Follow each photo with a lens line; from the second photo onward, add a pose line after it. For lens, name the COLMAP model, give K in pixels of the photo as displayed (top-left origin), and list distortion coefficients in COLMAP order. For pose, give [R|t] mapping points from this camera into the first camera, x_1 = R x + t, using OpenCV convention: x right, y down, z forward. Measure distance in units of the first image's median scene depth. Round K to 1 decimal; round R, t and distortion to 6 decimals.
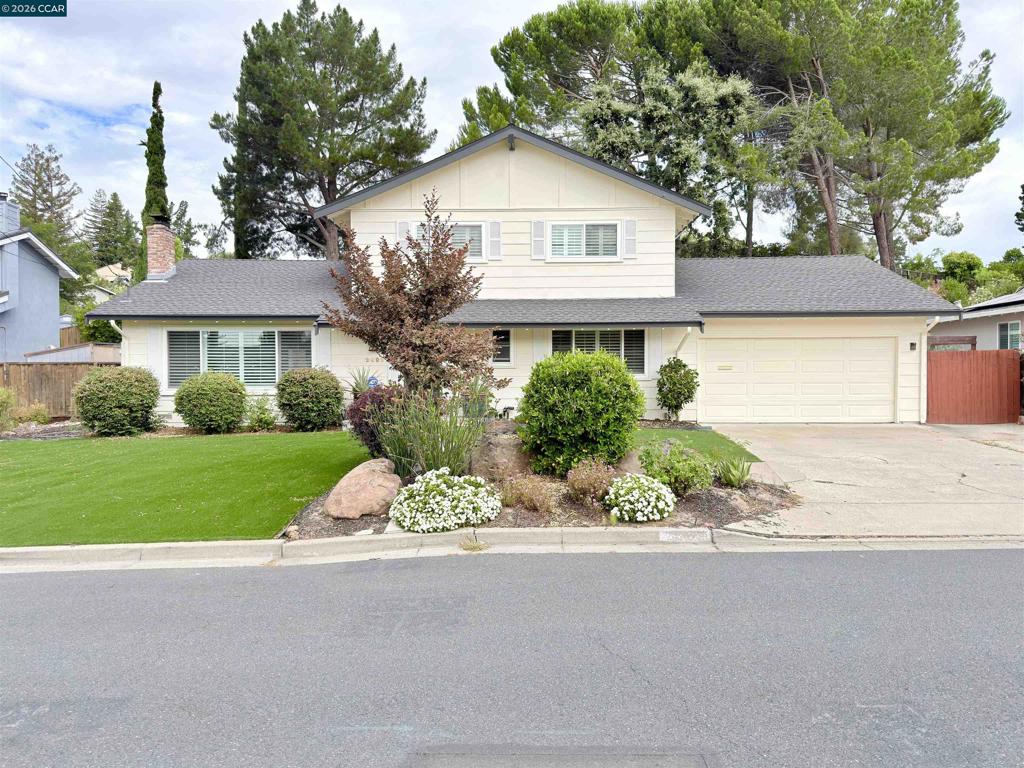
lens RADIAL K [[715.0, 0, 513.2], [0, 715.0, 384.3], [0, 0, 1]] dist [0.006501, -0.000166]
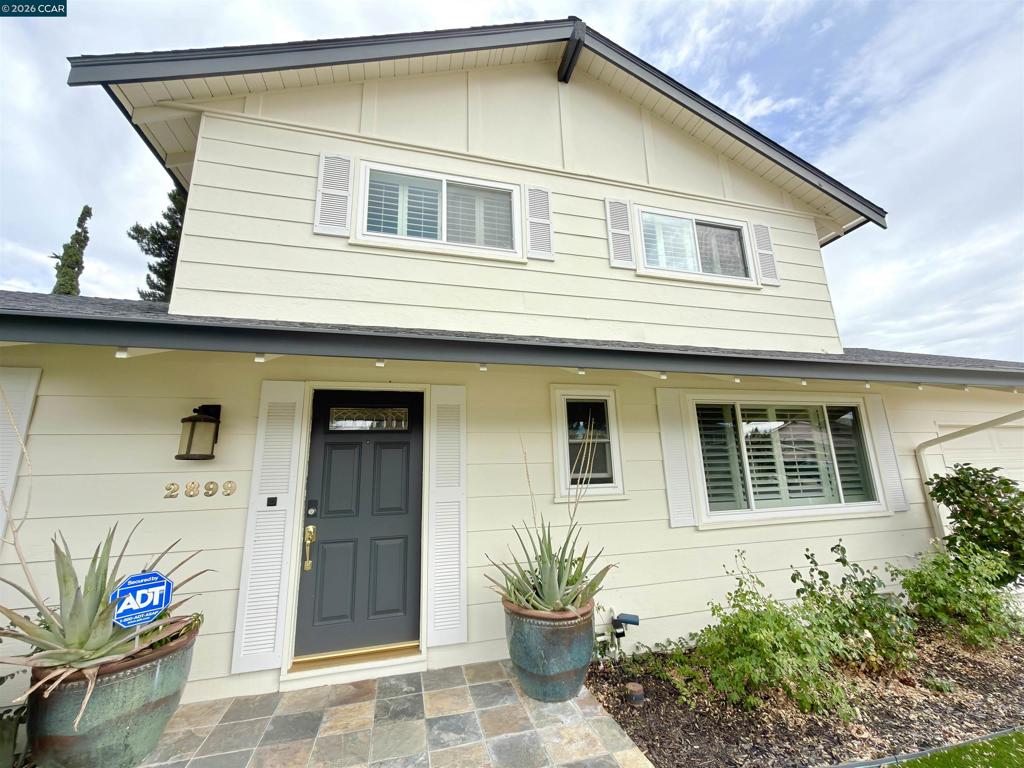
lens RADIAL K [[409.2, 0, 510.1], [0, 409.2, 379.6], [0, 0, 1]] dist [0.000772, -0.000083]
pose [[0.963510, 0.039954, 0.264675, -0.113261], [0.026136, 0.970031, -0.241572, -0.032116], [-0.266395, 0.239674, 0.933590, 0.770775]]
